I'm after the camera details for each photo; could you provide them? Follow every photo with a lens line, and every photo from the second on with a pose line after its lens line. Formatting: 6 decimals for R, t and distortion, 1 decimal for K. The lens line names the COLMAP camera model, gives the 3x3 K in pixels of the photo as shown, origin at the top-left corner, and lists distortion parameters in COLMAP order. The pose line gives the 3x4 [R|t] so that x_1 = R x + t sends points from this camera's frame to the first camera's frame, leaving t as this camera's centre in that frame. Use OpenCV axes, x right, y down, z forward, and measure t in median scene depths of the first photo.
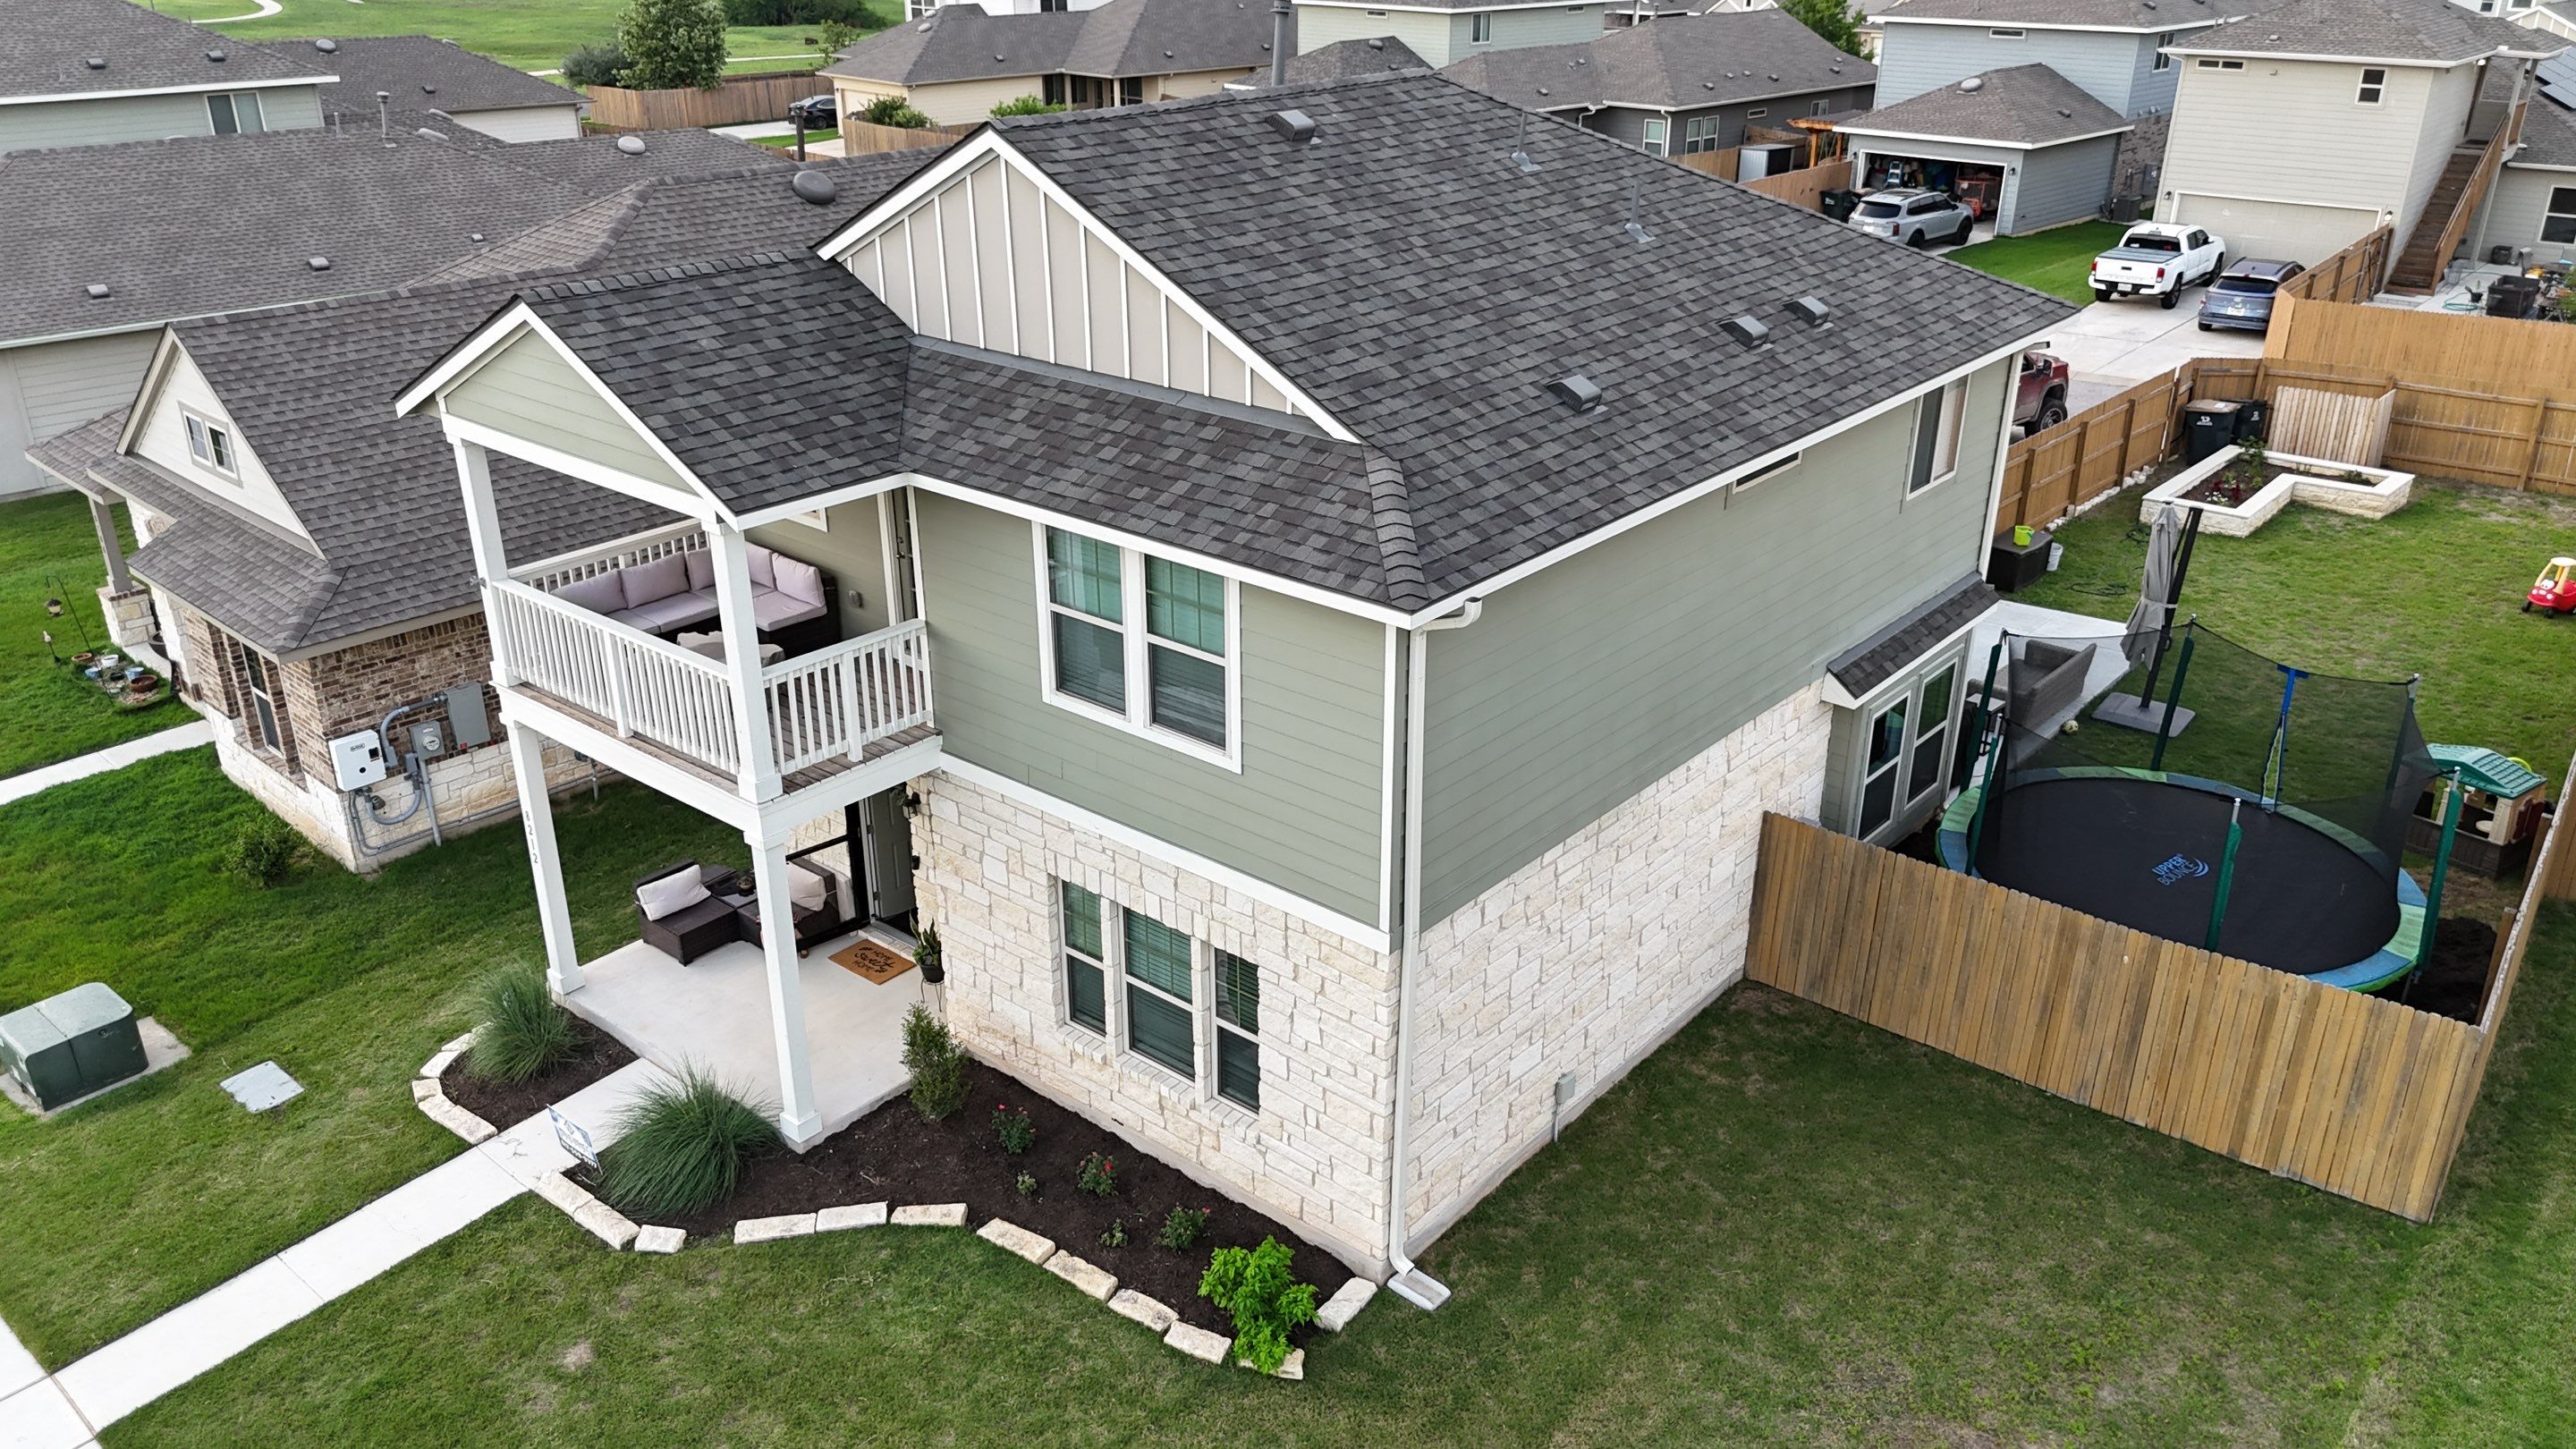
lens RADIAL K [[1901.5, 0, 1283.2], [0, 1901.5, 729.6], [0, 0, 1]] dist [0.082947, -0.100503]
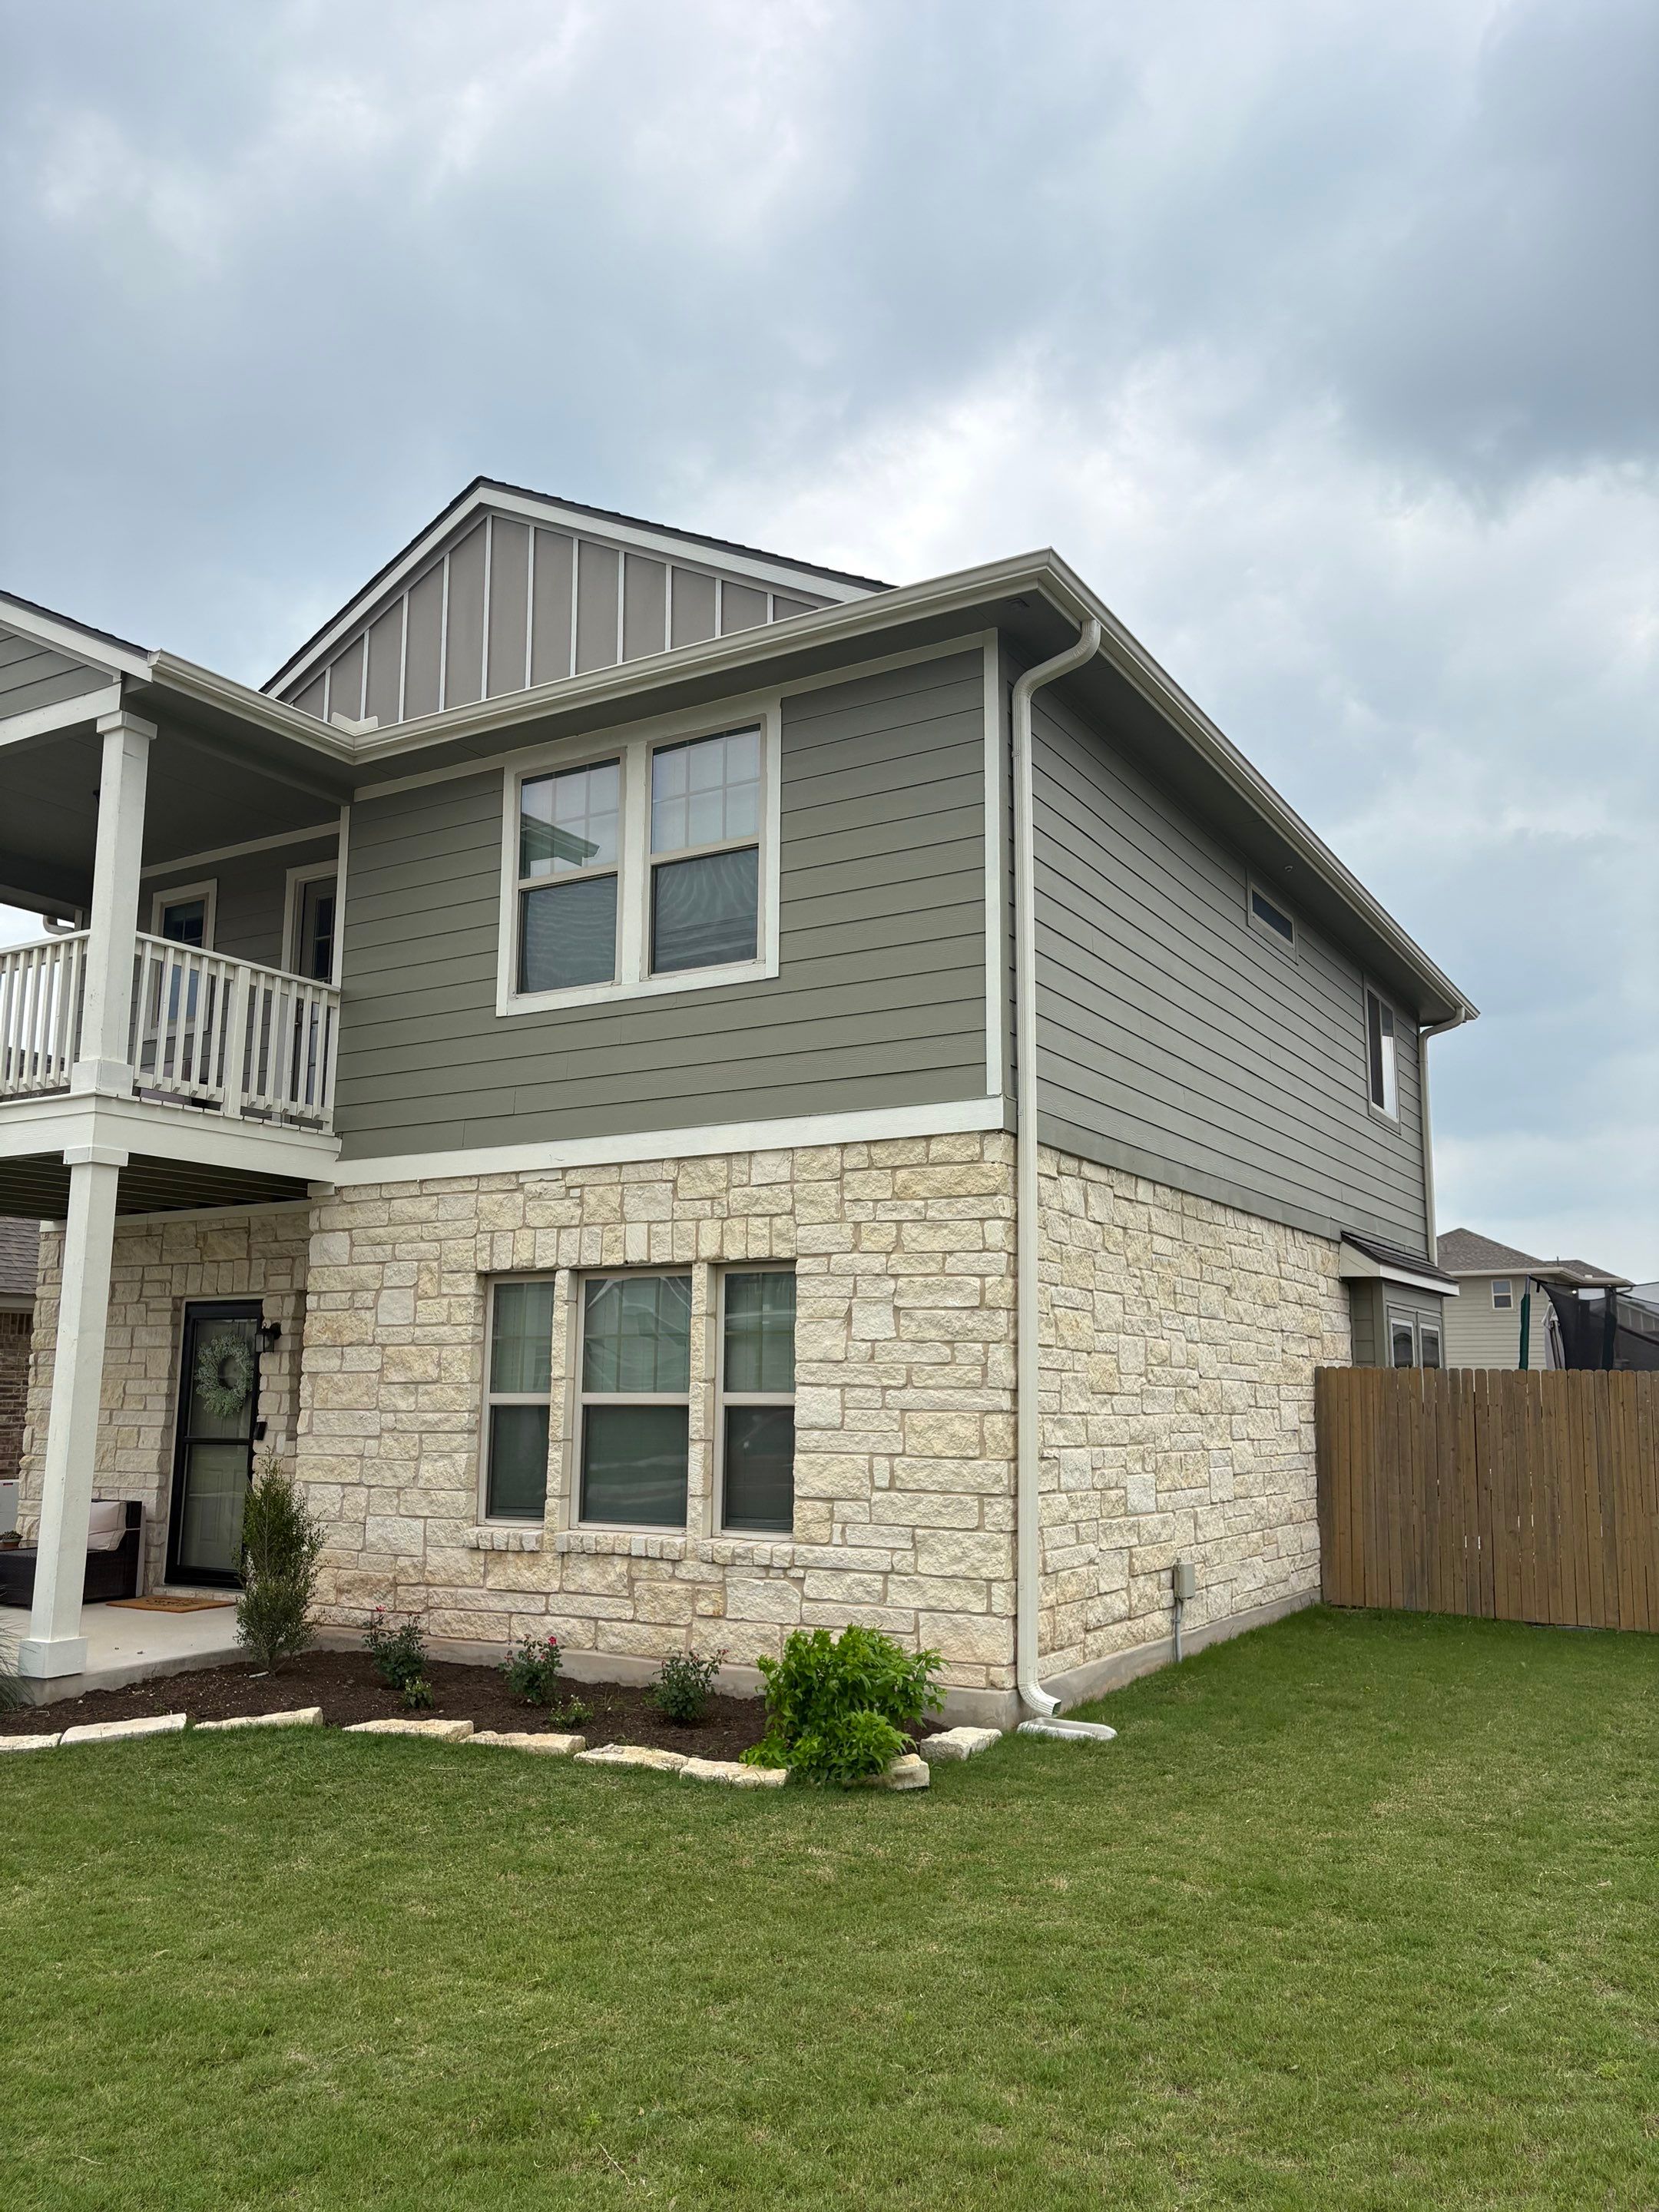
lens RADIAL K [[1662.4, 0, 835.2], [0, 1662.4, 1108.5], [0, 0, 1]] dist [0.073937, -0.001258]
pose [[0.985343, 0.035276, 0.166896, -0.097443], [0.063815, 0.831112, -0.552432, 0.390228], [-0.158196, 0.554986, 0.816679, 0.409795]]
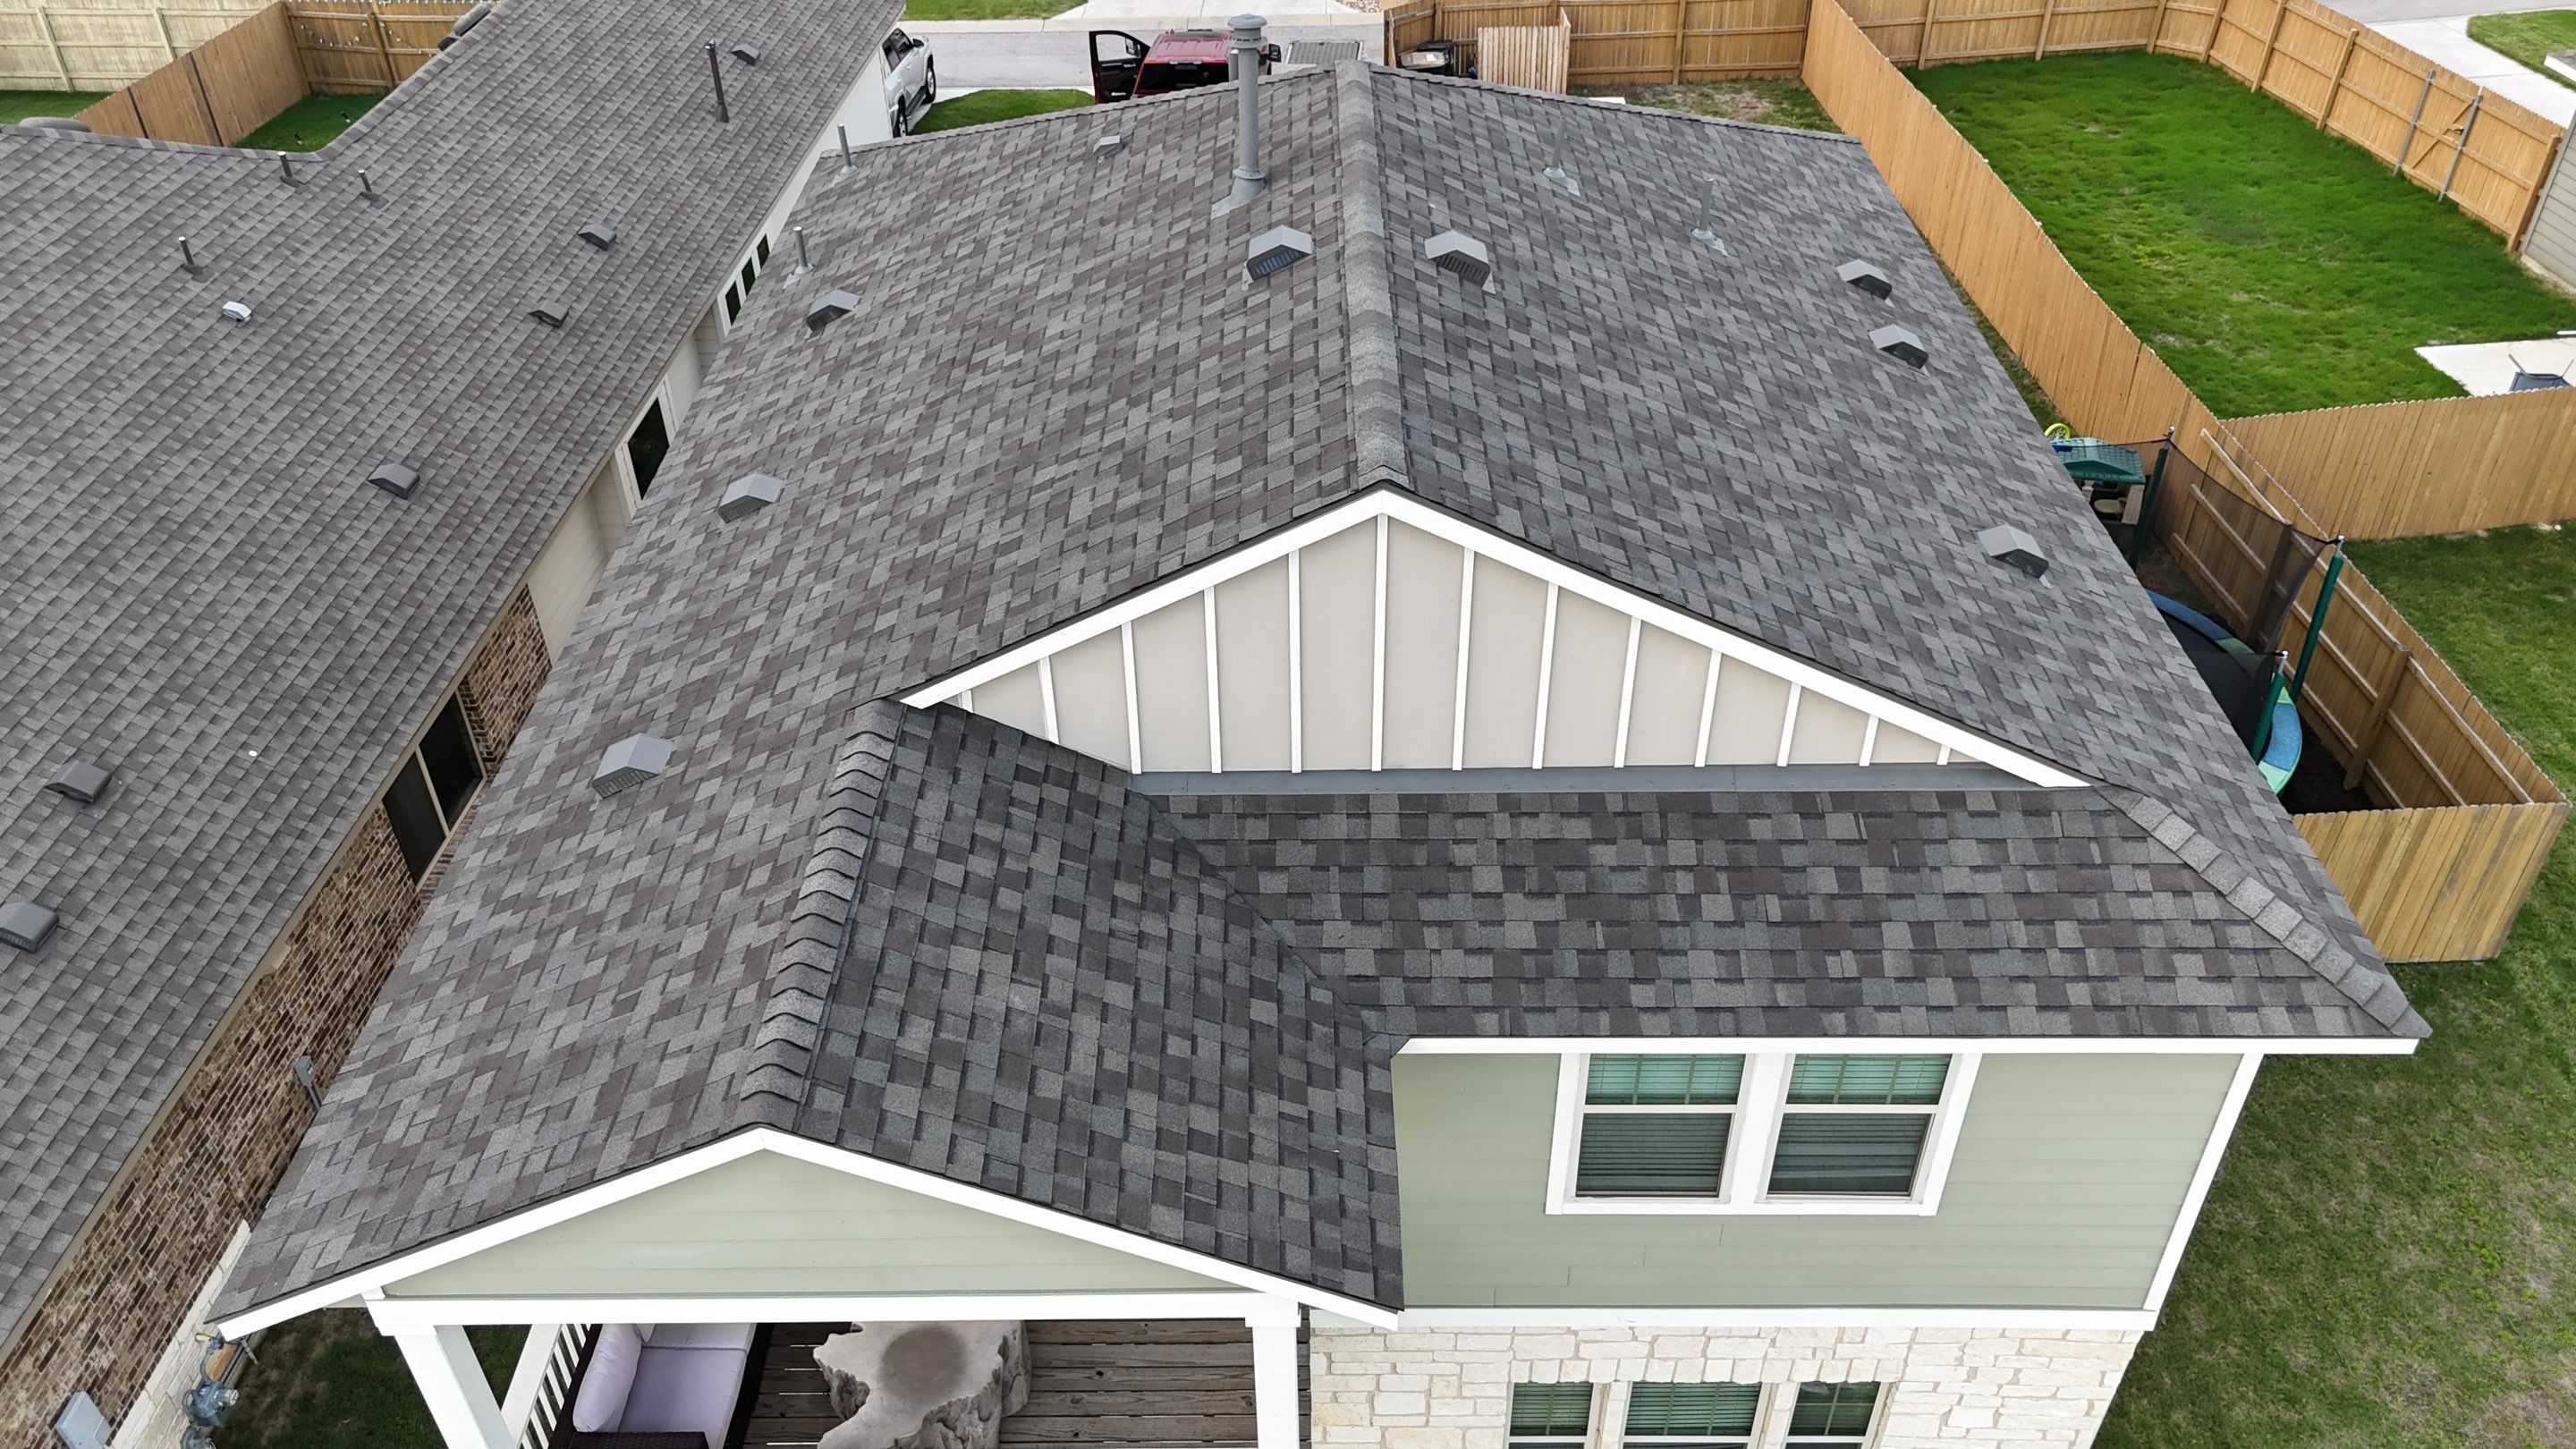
lens RADIAL K [[1922.9, 0, 1277.0], [0, 1922.9, 729.9], [0, 0, 1]] dist [0.086602, -0.099441]
pose [[0.766720, -0.397074, 0.504452, -0.462566], [0.273904, 0.912997, 0.302347, -0.394205], [-0.580618, -0.093644, 0.808773, 0.480911]]
